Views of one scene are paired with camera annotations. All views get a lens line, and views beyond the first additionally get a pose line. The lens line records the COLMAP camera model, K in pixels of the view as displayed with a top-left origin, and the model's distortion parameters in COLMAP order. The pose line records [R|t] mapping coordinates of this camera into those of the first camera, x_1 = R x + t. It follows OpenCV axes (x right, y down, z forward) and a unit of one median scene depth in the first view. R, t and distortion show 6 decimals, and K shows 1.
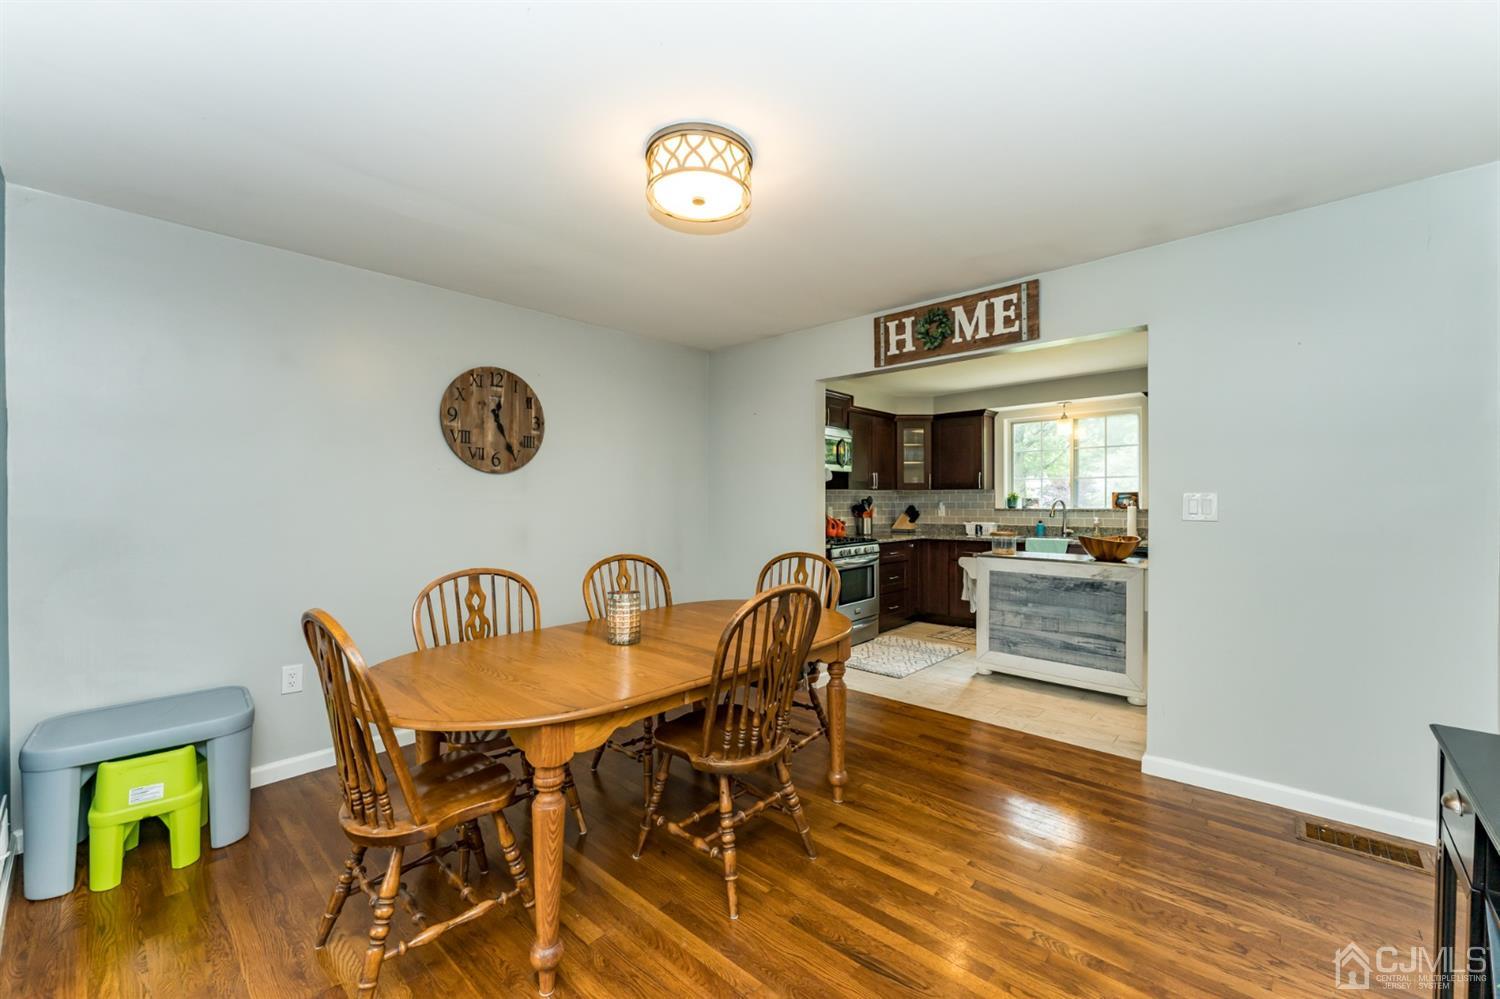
lens RADIAL K [[596.7, 0, 745.6], [0, 596.7, 504.4], [0, 0, 1]] dist [0.002921, -0.001255]
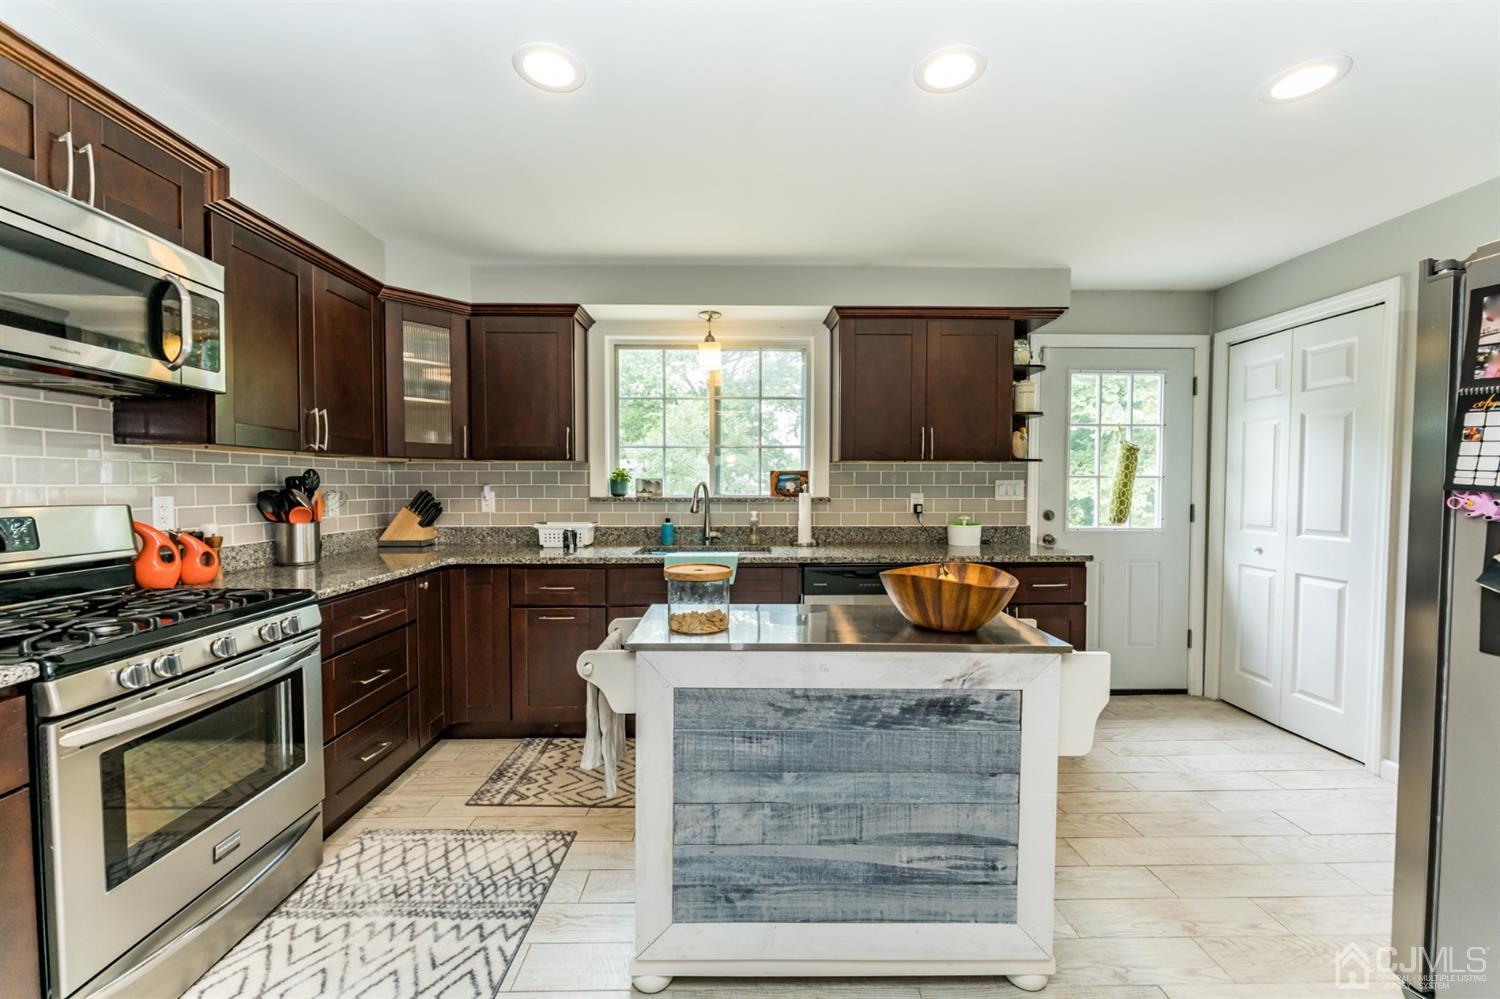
lens RADIAL K [[596.7, 0, 745.4], [0, 596.7, 504.4], [0, 0, 1]] dist [0.002921, -0.001255]
pose [[0.726441, -0.016816, 0.687023, 0.206726], [-0.001447, 0.999661, 0.025999, -0.001066], [-0.687228, -0.019881, 0.726170, 0.721589]]
